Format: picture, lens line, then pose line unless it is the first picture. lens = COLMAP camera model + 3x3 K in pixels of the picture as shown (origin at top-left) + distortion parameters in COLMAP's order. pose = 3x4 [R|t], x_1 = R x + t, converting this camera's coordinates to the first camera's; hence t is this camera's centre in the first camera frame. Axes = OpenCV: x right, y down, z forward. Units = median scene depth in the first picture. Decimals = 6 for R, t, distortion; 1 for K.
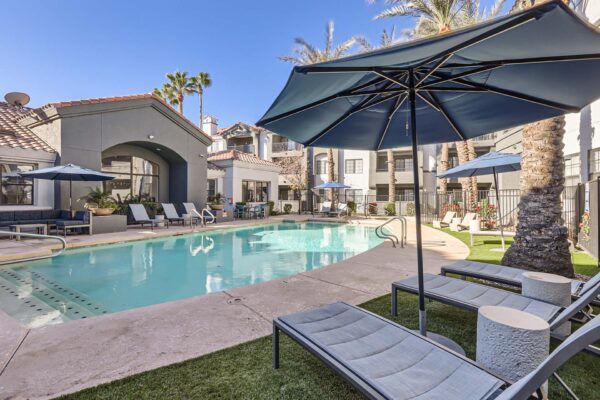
lens RADIAL K [[272.7, 0, 294.4], [0, 272.7, 202.1], [0, 0, 1]] dist [-0.000823, 0.003407]
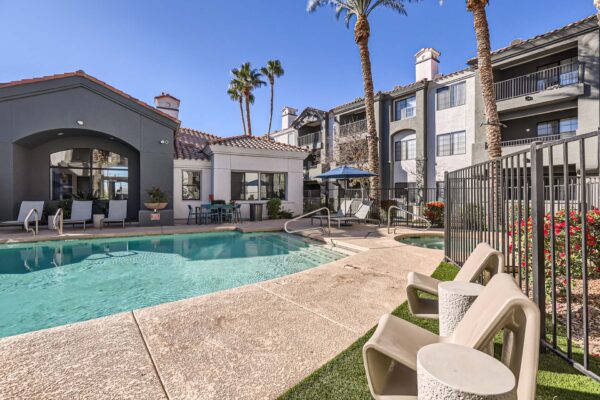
lens RADIAL K [[272.7, 0, 300.0], [0, 272.7, 195.4], [0, 0, 1]] dist [-0.000823, 0.003407]
pose [[0.864729, -0.007129, -0.502189, 0.303762], [-0.004705, 0.999740, -0.022293, 0.001863], [0.502217, 0.021640, 0.864471, 0.383102]]
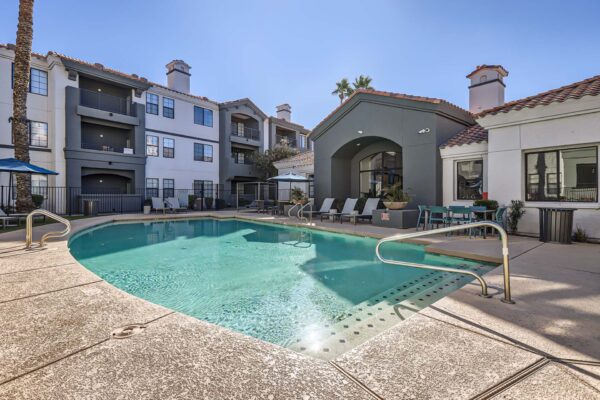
lens RADIAL K [[272.7, 0, 296.7], [0, 272.7, 195.9], [0, 0, 1]] dist [-0.000823, 0.003407]
pose [[-0.335719, -0.005166, -0.941948, 0.307139], [-0.022549, 0.999742, 0.002553, -0.001400], [0.941692, 0.022097, -0.335749, 0.698014]]
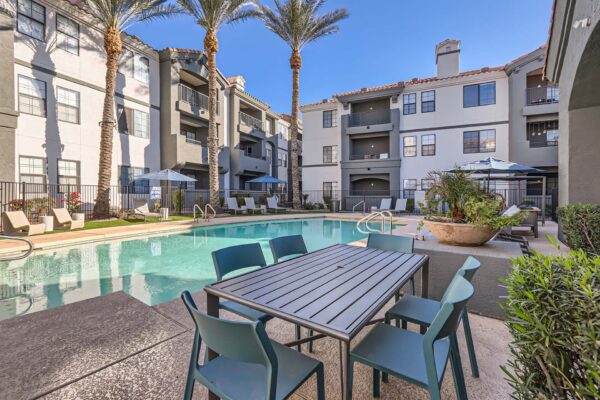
lens RADIAL K [[272.7, 0, 302.3], [0, 272.7, 194.5], [0, 0, 1]] dist [-0.000823, 0.003407]
pose [[-0.996943, -0.004337, 0.078013, -0.124452], [-0.003195, 0.999886, 0.014755, -0.009595], [-0.078068, 0.014461, -0.996843, 0.868579]]
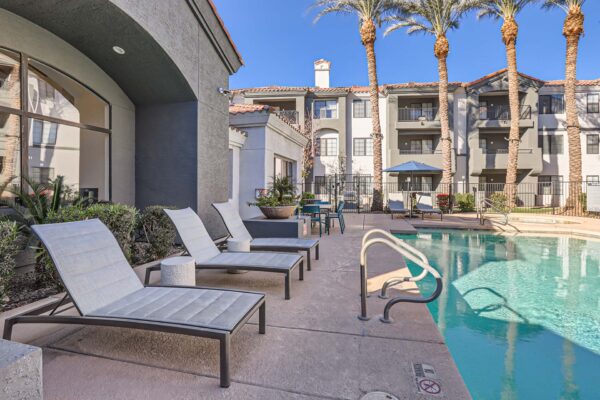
lens RADIAL K [[272.7, 0, 295.9], [0, 272.7, 186.2], [0, 0, 1]] dist [-0.000823, 0.003407]
pose [[0.953263, -0.006878, 0.302063, -0.268535], [0.013159, 0.999737, -0.018767, -0.008439], [-0.301855, 0.021864, 0.953103, 0.418715]]
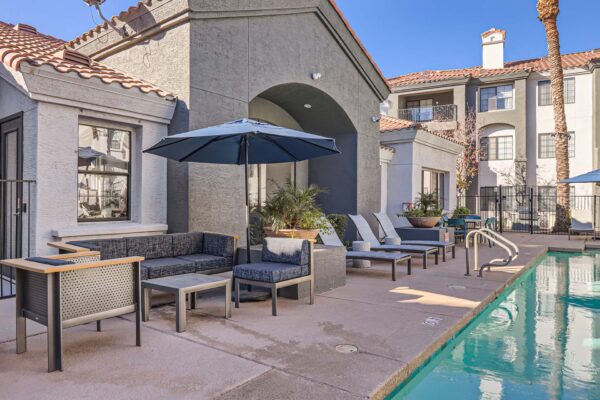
lens RADIAL K [[397.0, 0, 296.4], [0, 397.0, 199.9], [0, 0, 1]] dist [-0.015856, 0.010210]
pose [[0.995663, -0.004606, -0.092921, -0.310739], [0.002593, 0.999760, -0.021773, -0.004286], [0.092999, 0.021438, 0.995435, 0.194215]]
